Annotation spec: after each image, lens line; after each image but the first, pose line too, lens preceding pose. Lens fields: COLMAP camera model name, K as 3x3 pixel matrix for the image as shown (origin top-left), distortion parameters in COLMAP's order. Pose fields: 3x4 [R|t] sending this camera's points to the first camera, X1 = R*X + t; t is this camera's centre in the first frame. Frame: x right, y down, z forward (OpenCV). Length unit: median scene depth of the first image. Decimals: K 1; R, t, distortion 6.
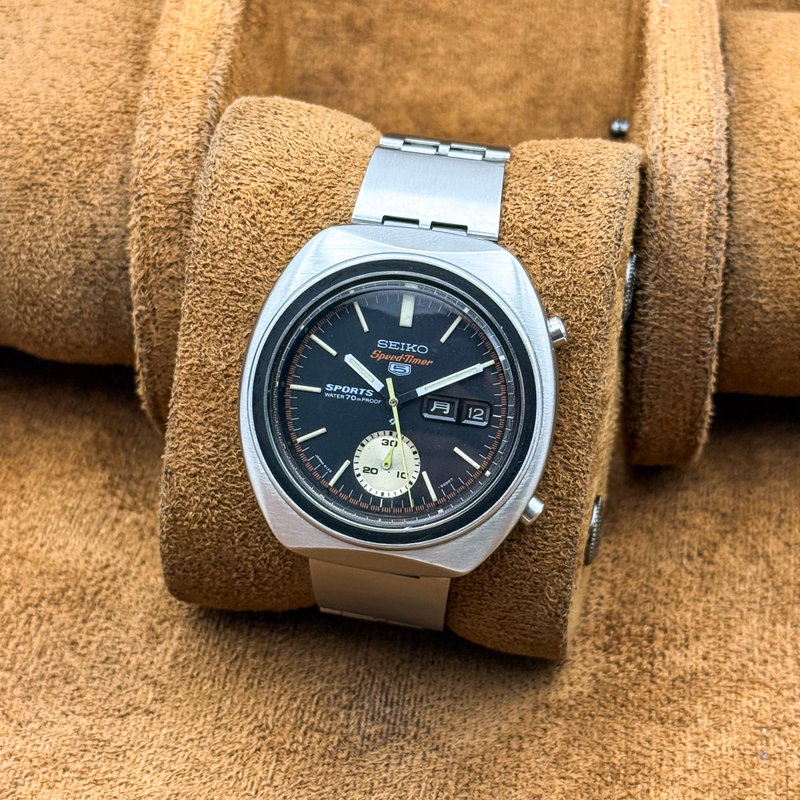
lens RADIAL K [[2082.6, 0, 418.1], [0, 2082.6, 398.4], [0, 0, 1]] dist [0.080899, 0.119603]
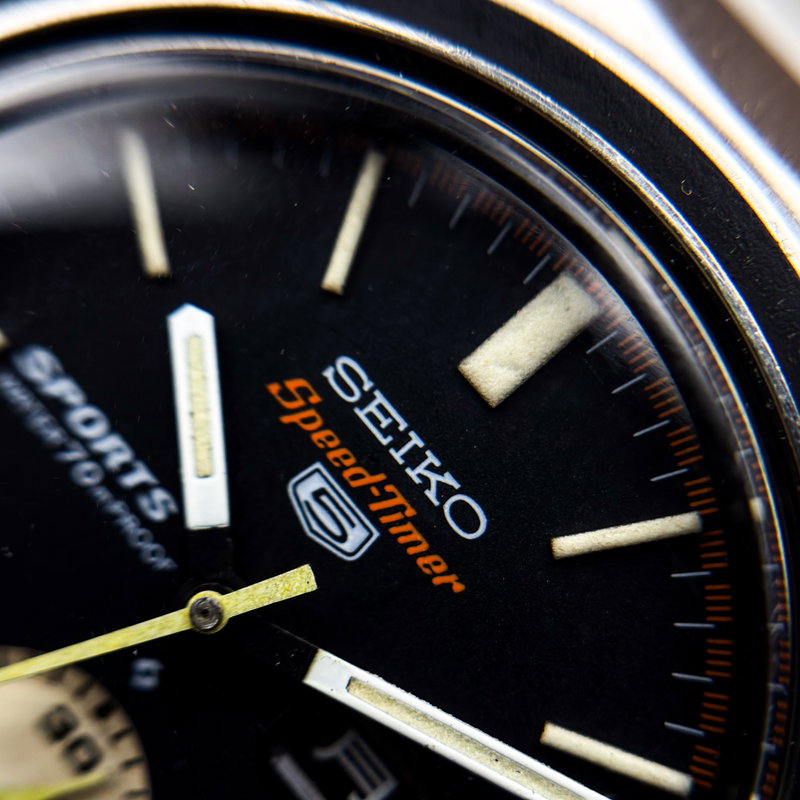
lens RADIAL K [[1328.4, 0, 372.4], [0, 1328.4, 451.8], [0, 0, 1]] dist [0.146794, 1.292497]
pose [[0.743946, 0.667590, 0.029461, -0.013935], [-0.666497, 0.744467, -0.039379, -0.015866], [-0.048222, 0.009660, 0.998790, 0.827549]]
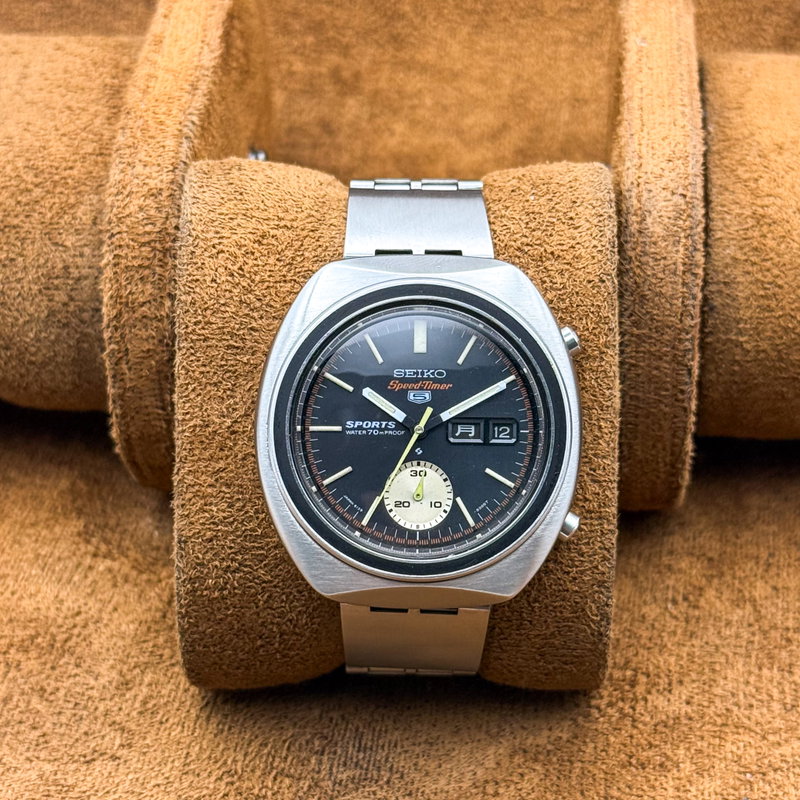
lens RADIAL K [[2082.6, 0, 418.1], [0, 2082.6, 398.4], [0, 0, 1]] dist [0.080899, 0.119603]
pose [[0.983090, -0.117834, 0.140176, -0.141296], [0.131141, 0.987288, -0.089803, 0.071691], [-0.127812, 0.106667, 0.986046, 0.034411]]
